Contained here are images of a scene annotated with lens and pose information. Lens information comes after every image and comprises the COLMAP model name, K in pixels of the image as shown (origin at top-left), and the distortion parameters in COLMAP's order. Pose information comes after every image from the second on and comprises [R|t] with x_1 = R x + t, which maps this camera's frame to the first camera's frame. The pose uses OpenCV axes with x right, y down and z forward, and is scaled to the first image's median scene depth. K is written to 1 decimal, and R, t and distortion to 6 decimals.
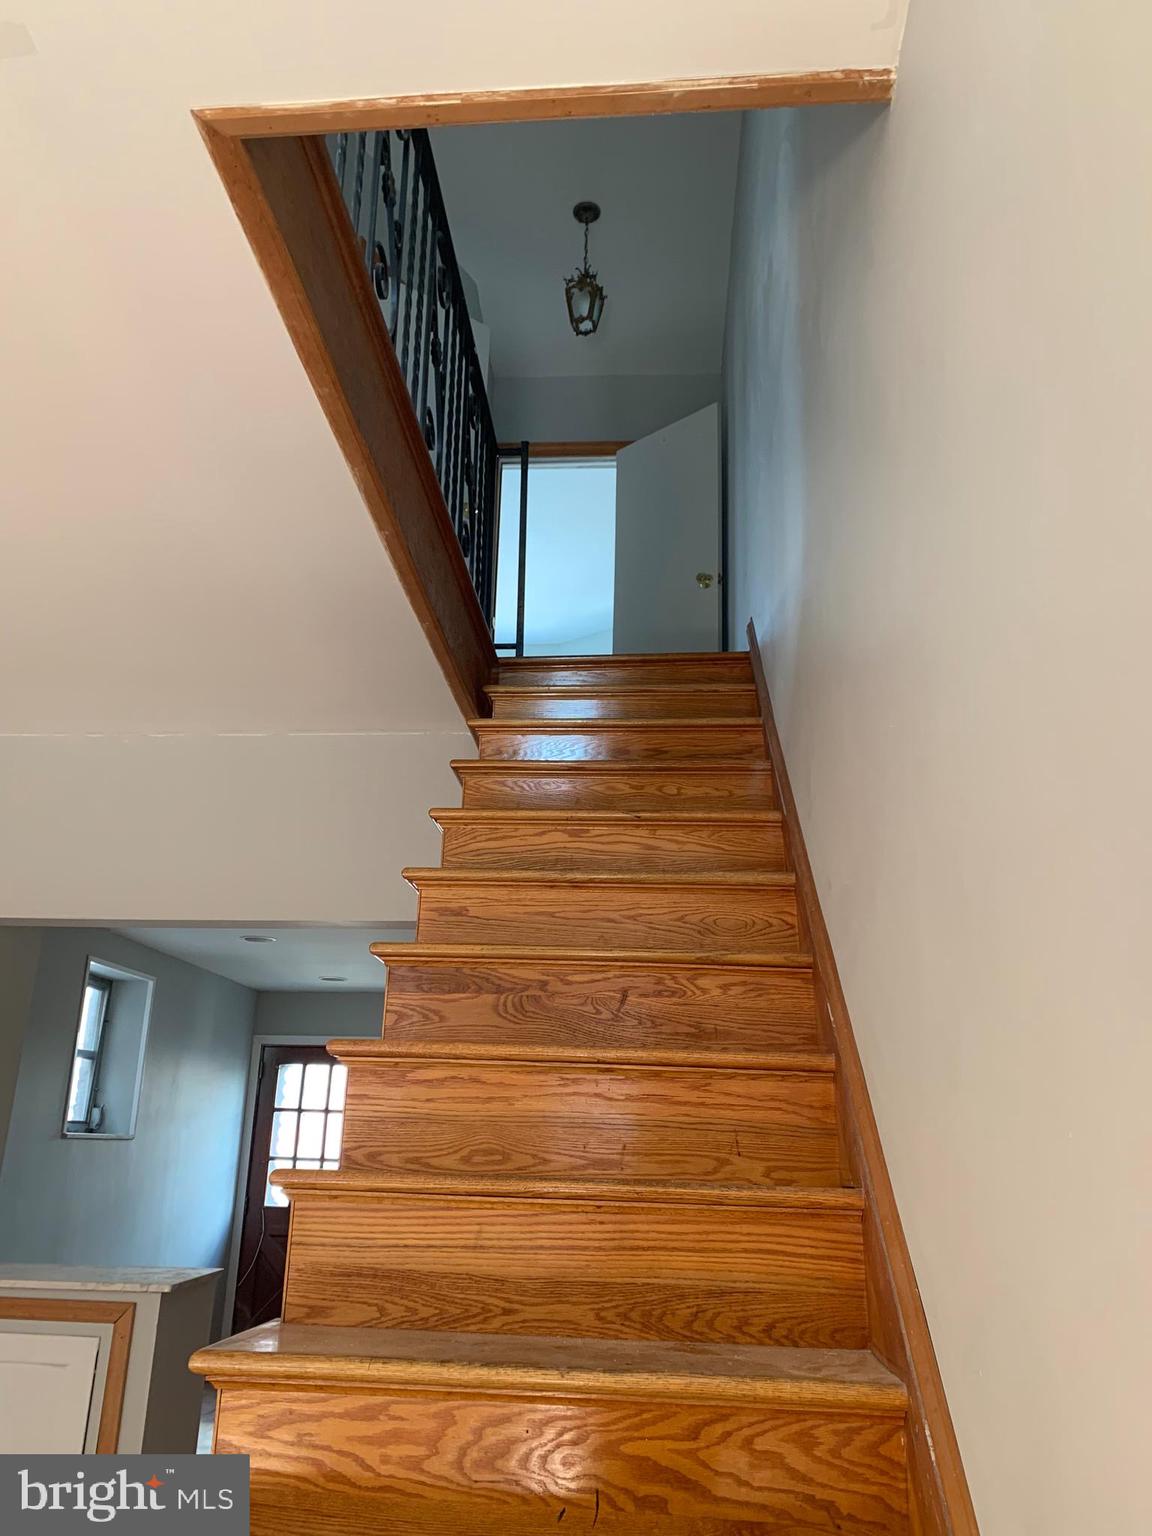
lens RADIAL K [[1214.4, 0, 558.8], [0, 1214.4, 770.3], [0, 0, 1]] dist [0.000499, 0.001364]
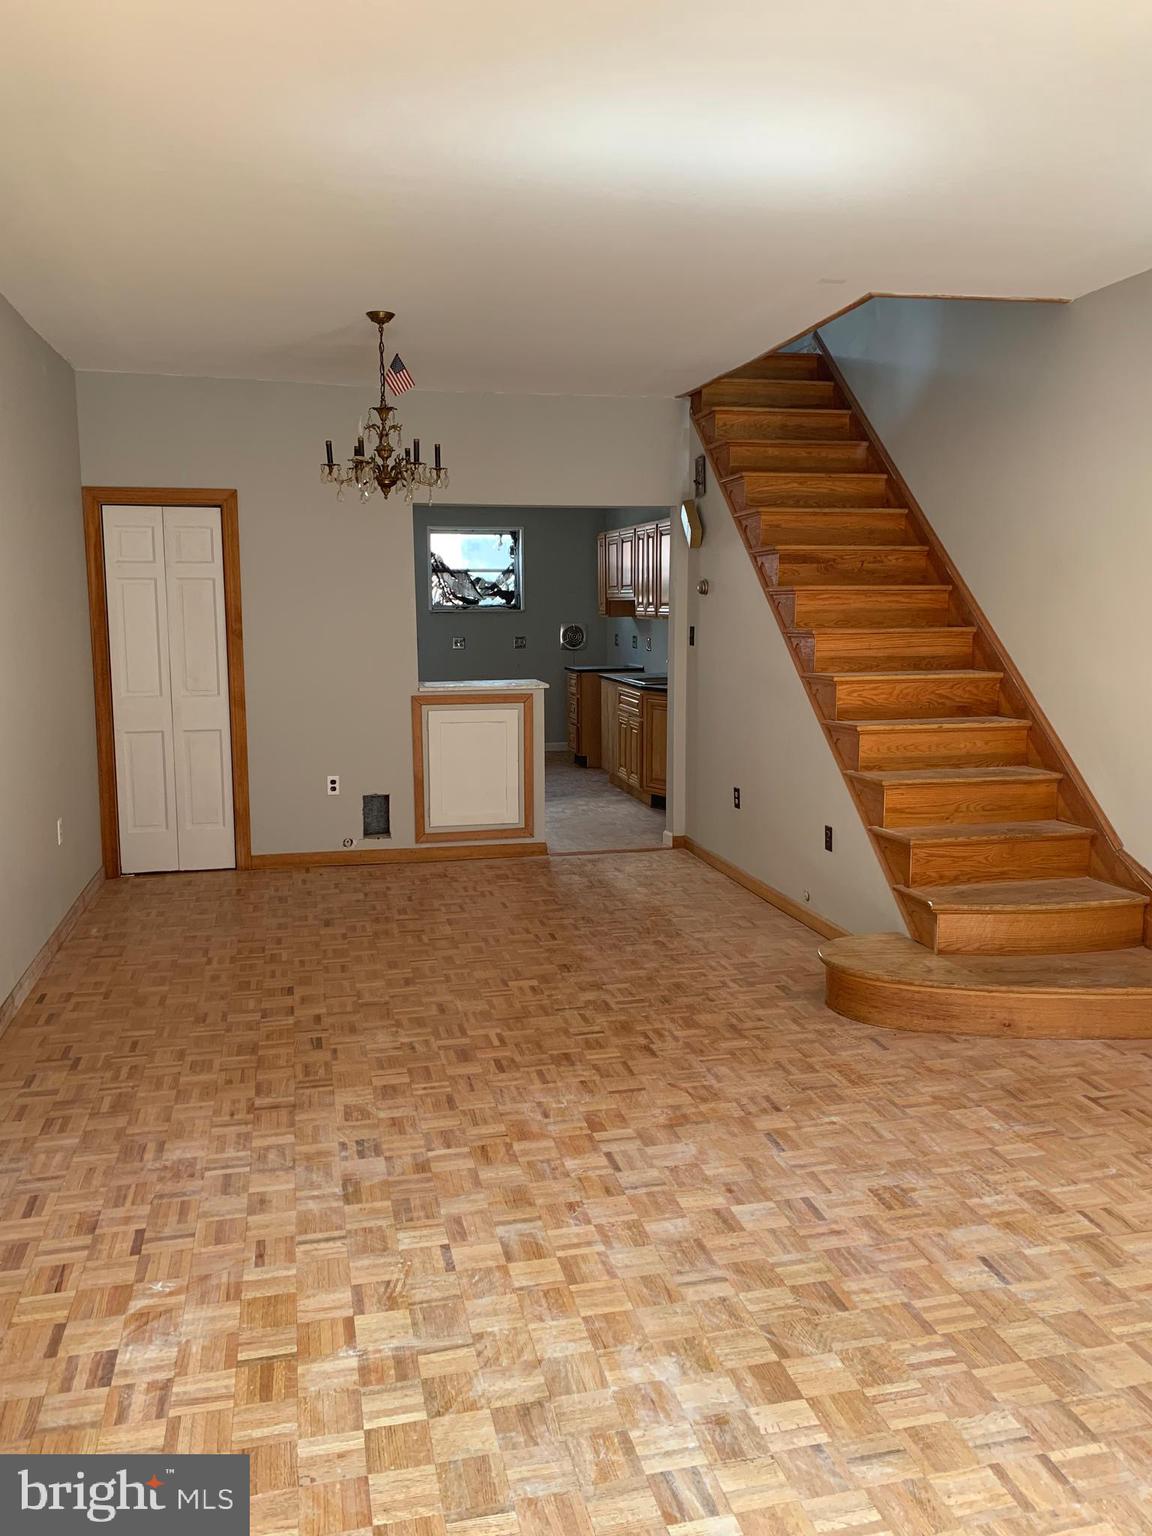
lens RADIAL K [[1203.6, 0, 576.0], [0, 1203.6, 768.0], [0, 0, 1]] dist [0.115682, 0.000339]
pose [[0.954080, -0.077480, 0.289359, -0.511394], [-0.055788, 0.903112, 0.425766, -0.193982], [-0.294312, -0.422358, 0.857318, -0.497474]]
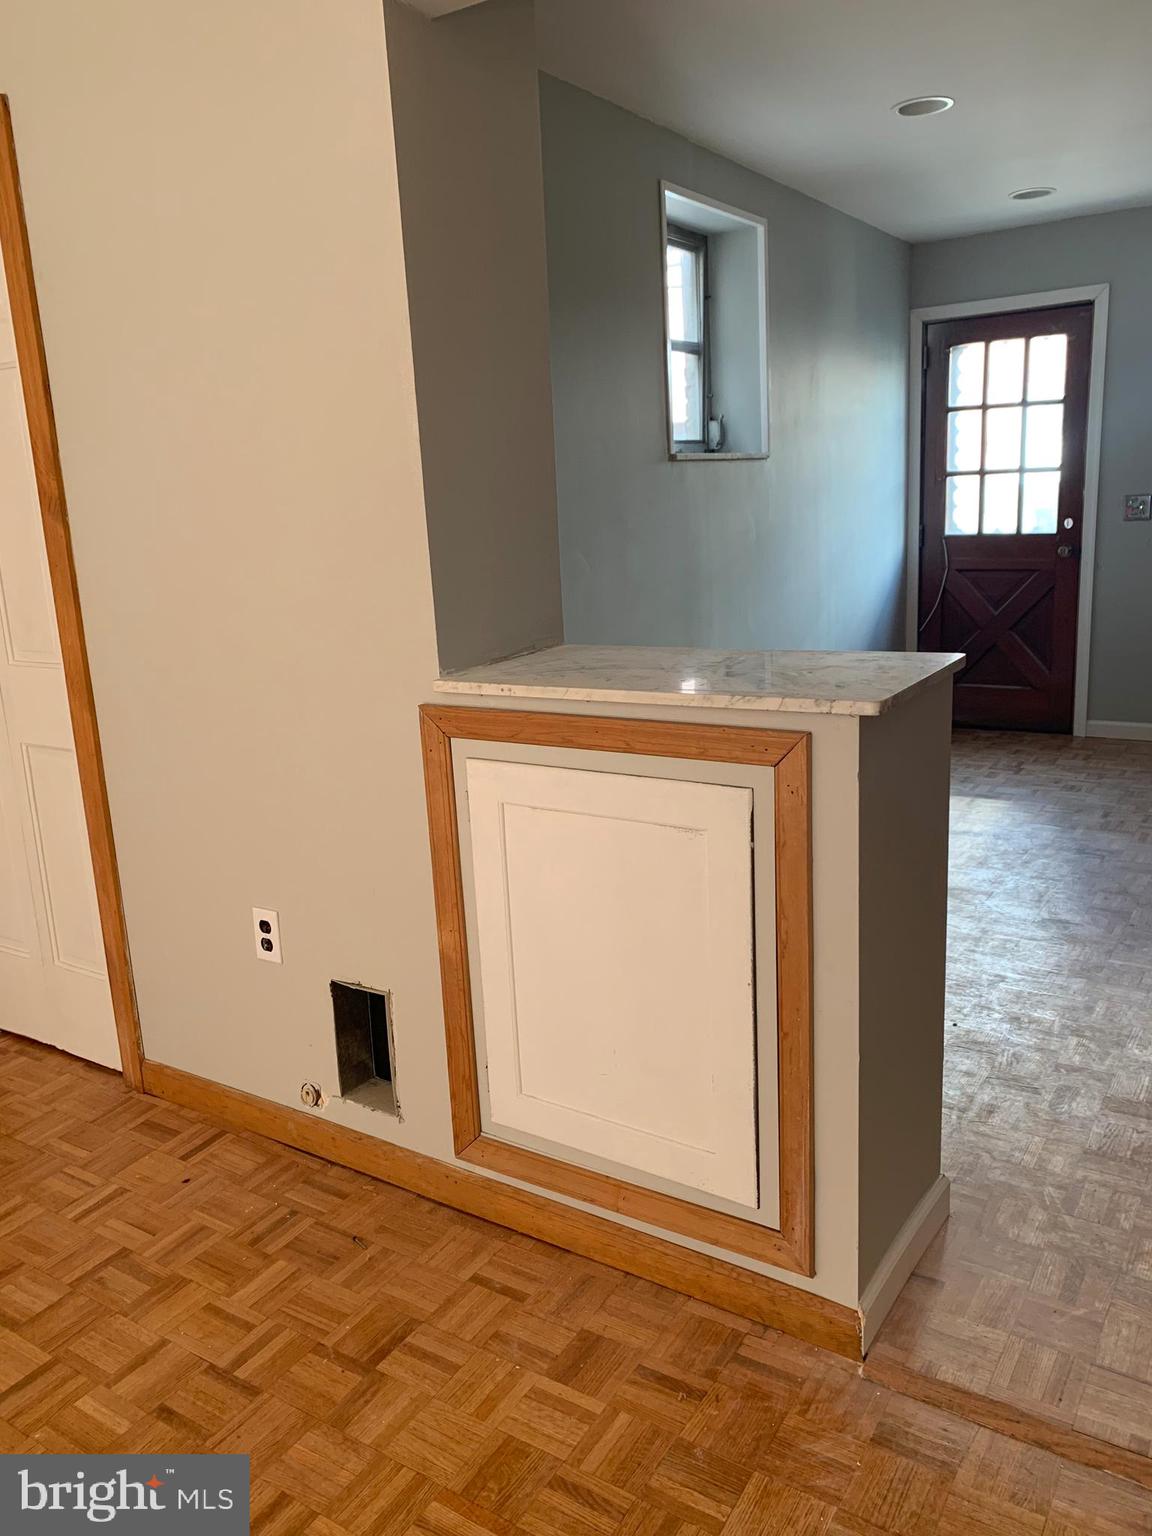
lens RADIAL K [[1155.0, 0, 566.8], [0, 1155.0, 737.8], [0, 0, 1]] dist [-0.001301, 0.002074]
pose [[0.875967, 0.024405, -0.481753, -0.119244], [0.216582, 0.872491, 0.438009, 0.121364], [0.431015, -0.488021, 0.758987, 0.342924]]
